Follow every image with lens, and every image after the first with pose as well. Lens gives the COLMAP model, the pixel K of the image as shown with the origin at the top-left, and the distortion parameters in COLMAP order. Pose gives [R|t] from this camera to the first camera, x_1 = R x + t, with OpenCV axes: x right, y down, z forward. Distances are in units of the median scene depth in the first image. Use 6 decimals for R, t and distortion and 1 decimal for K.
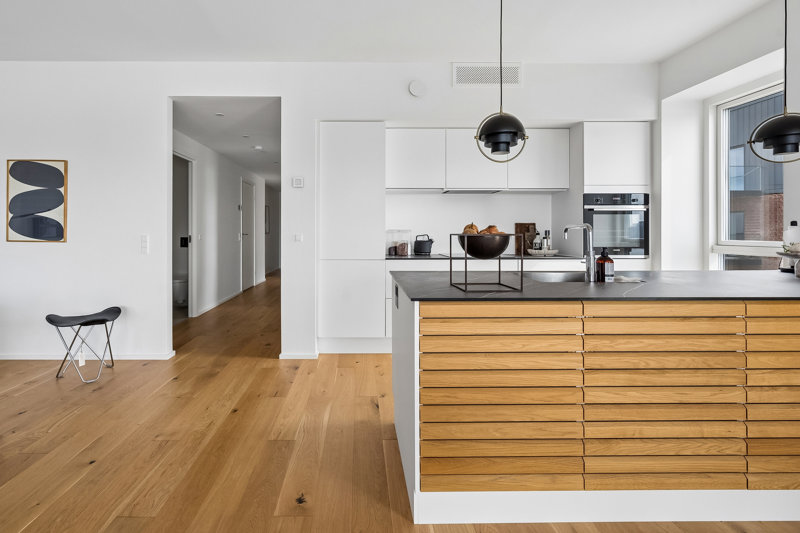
lens RADIAL K [[379.9, 0, 368.5], [0, 379.9, 232.9], [0, 0, 1]] dist [0.002285, 0.000470]
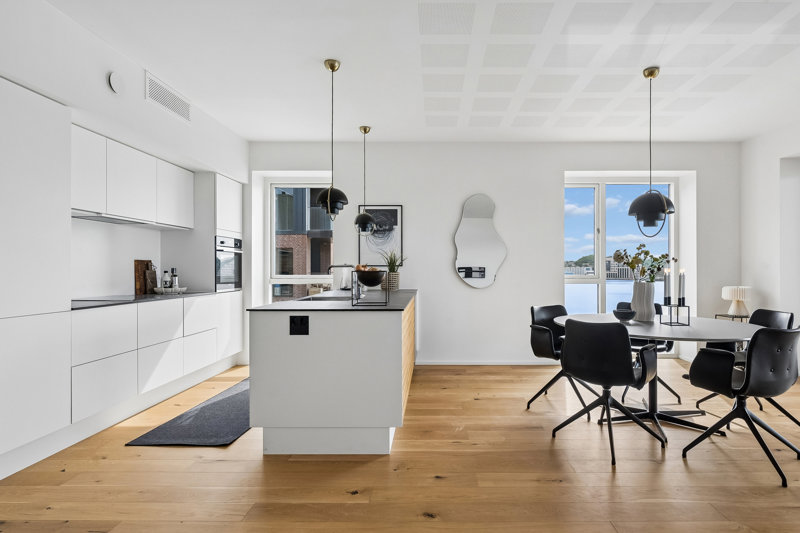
lens RADIAL K [[428.2, 0, 432.5], [0, 428.2, 269.3], [0, 0, 1]] dist [-0.001660, 0.000102]
pose [[0.017224, -0.000333, 0.999852, -0.767222], [0.003384, 0.999994, 0.000274, -0.001556], [-0.999846, 0.003378, 0.017225, 0.365429]]
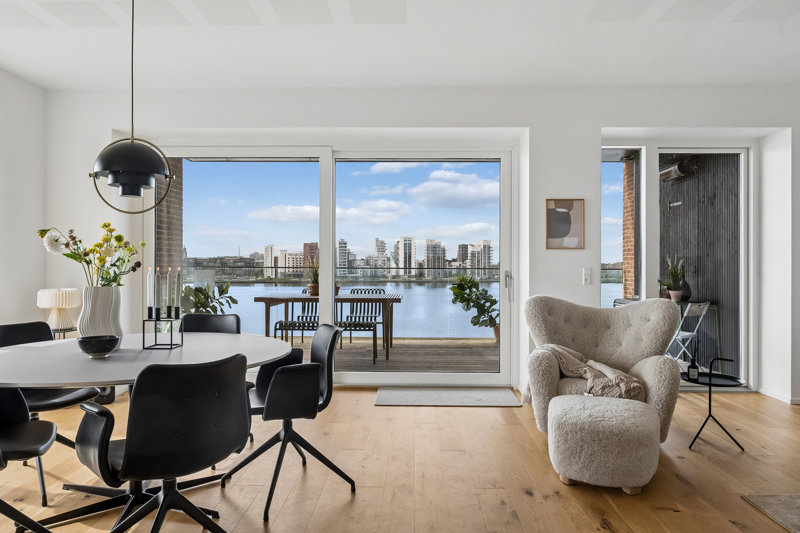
lens RADIAL K [[530.7, 0, 400.0], [0, 530.7, 266.5], [0, 0, 1]] dist [-0.000001, 0.000603]
pose [[-0.998698, -0.003618, 0.050888, -0.171046], [-0.003471, 0.999990, 0.002972, -0.001459], [-0.050899, 0.002791, -0.998700, 0.634518]]
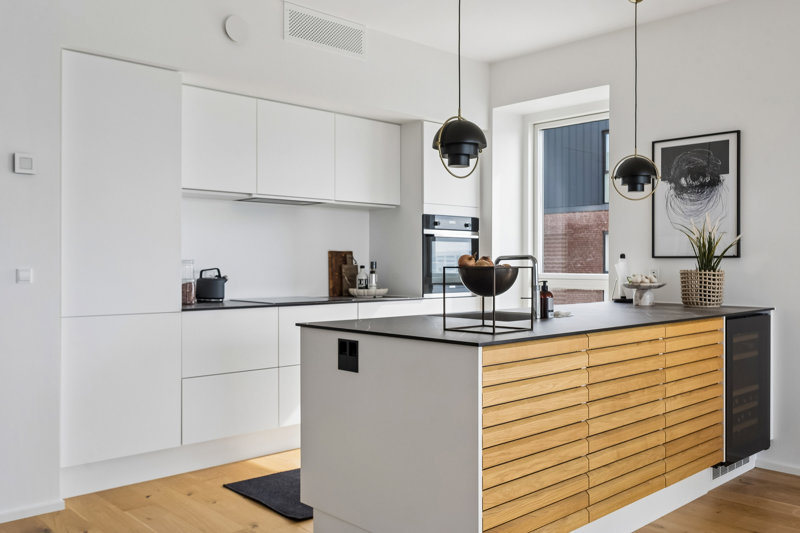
lens RADIAL K [[696.3, 0, 400.0], [0, 696.3, 266.5], [0, 0, 1]] dist [0.001403, -0.004237]
pose [[0.739094, -0.001515, 0.673601, -0.455214], [0.000358, 0.999998, 0.001856, 0.000126], [-0.673602, -0.001131, 0.739093, -0.006974]]
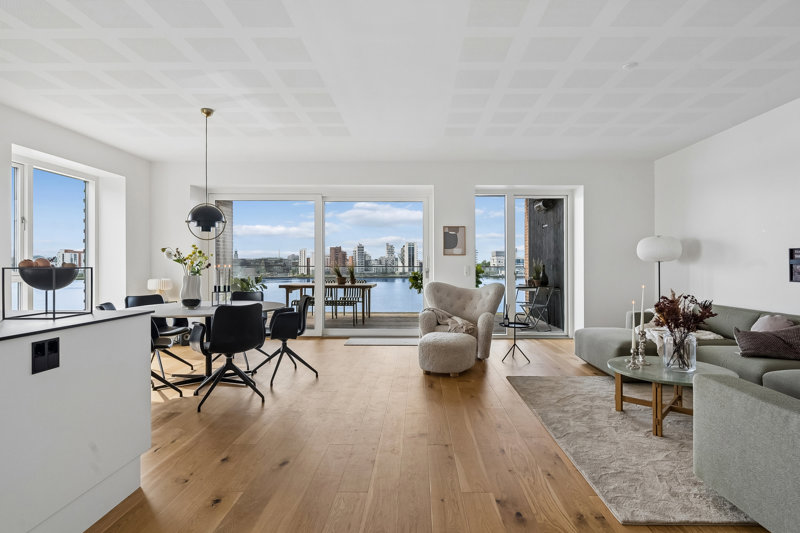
lens RADIAL K [[412.1, 0, 415.1], [0, 412.1, 265.2], [0, 0, 1]] dist [0.000326, 0.000083]
pose [[-0.999639, -0.001356, 0.026816, -0.405208], [-0.001274, 0.999994, 0.003063, -0.004074], [-0.026820, 0.003027, -0.999636, 1.111232]]
